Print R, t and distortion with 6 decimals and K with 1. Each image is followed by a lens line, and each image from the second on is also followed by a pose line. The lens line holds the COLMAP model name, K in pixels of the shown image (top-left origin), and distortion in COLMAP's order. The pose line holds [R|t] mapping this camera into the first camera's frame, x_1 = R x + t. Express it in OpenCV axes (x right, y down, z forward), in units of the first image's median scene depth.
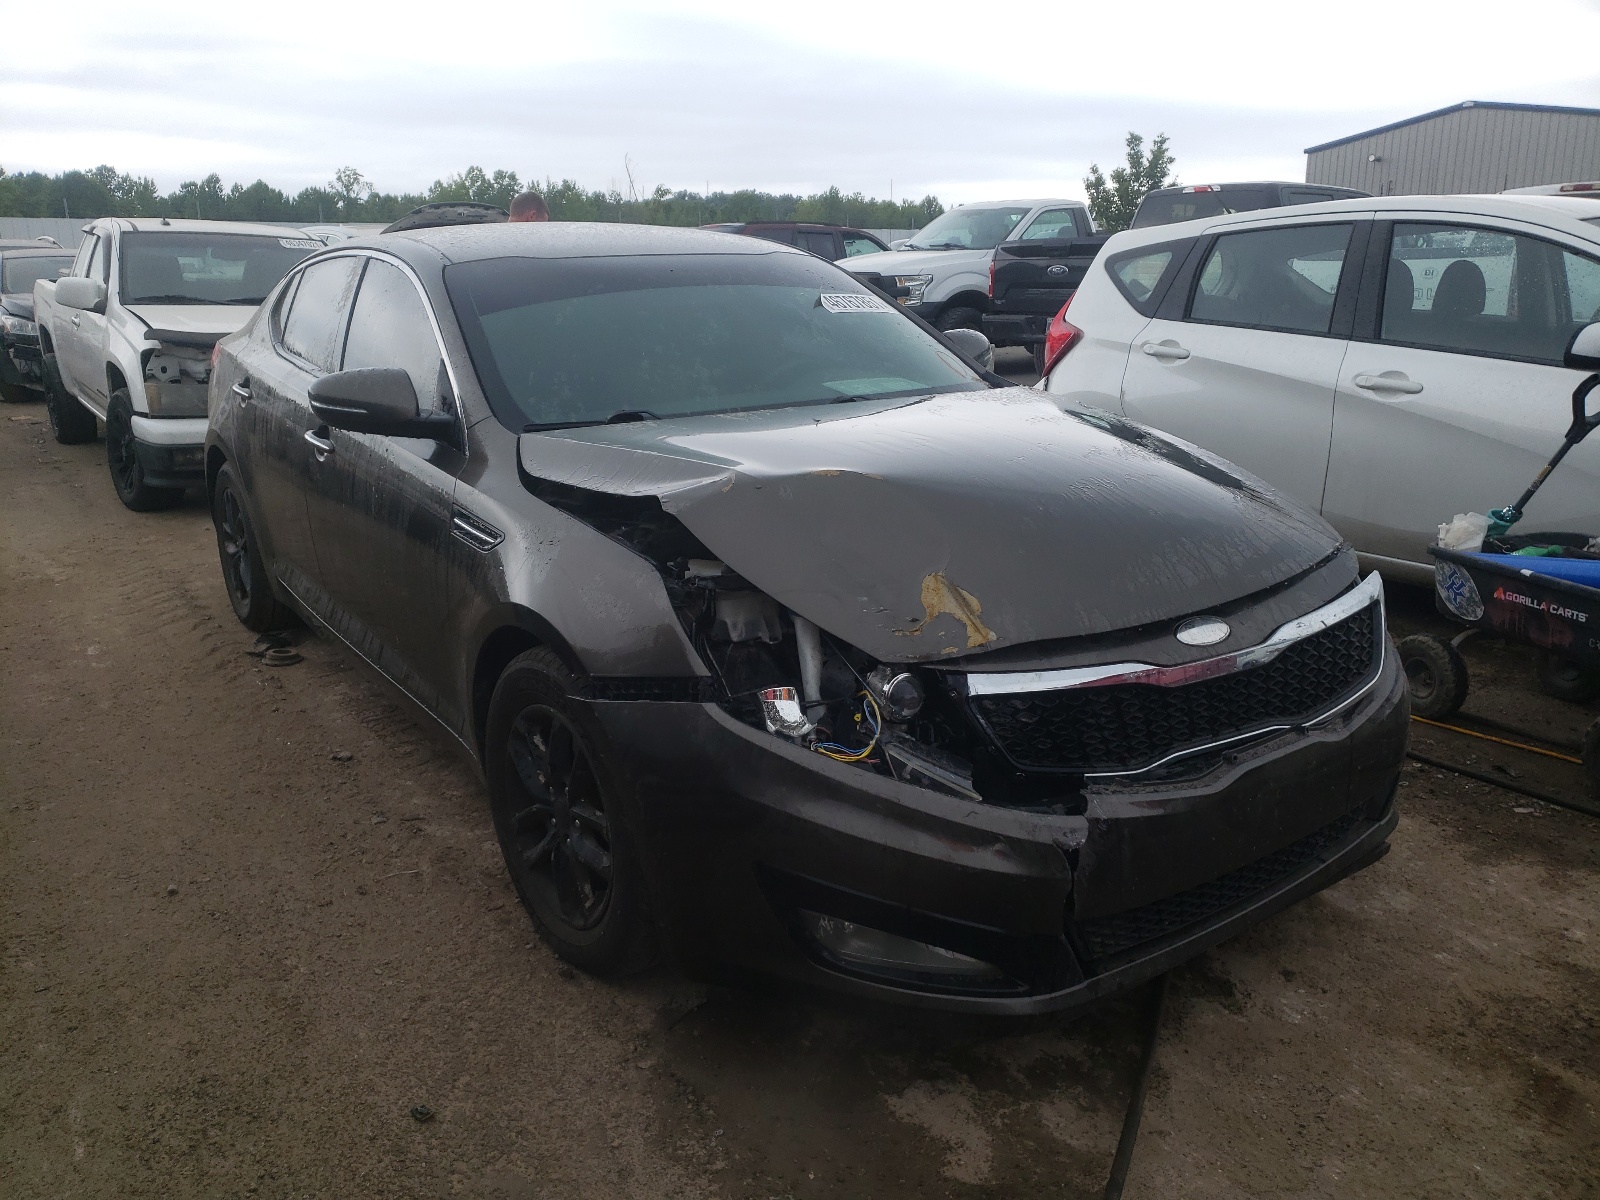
lens RADIAL K [[1086.5, 0, 800.0], [0, 1086.5, 600.0], [0, 0, 1]] dist [-0.002319, 0.001858]
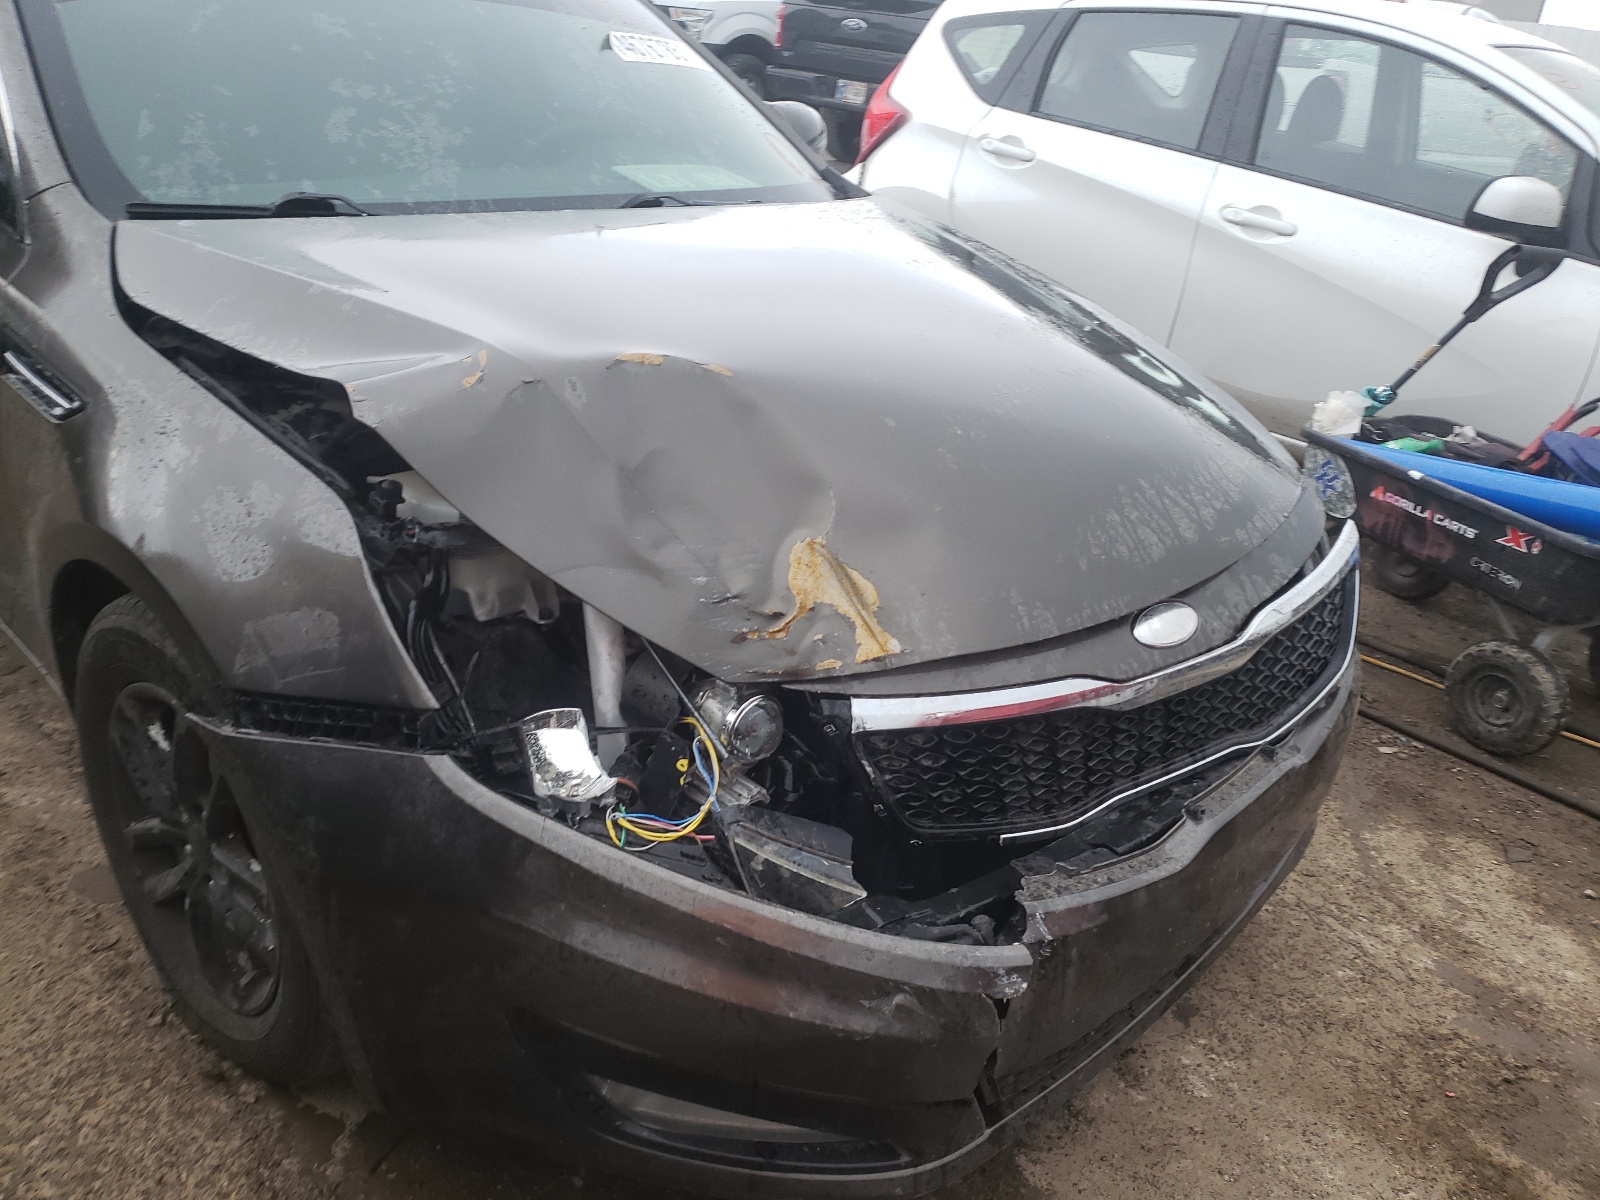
lens RADIAL K [[1168.1, 0, 800.0], [0, 1168.1, 600.0], [0, 0, 1]] dist [0.006632, 0.002395]
pose [[0.976584, 0.025709, 0.213596, -0.023162], [-0.063180, 0.983328, 0.170510, -0.092377], [-0.205651, -0.180012, 0.961927, 0.293298]]
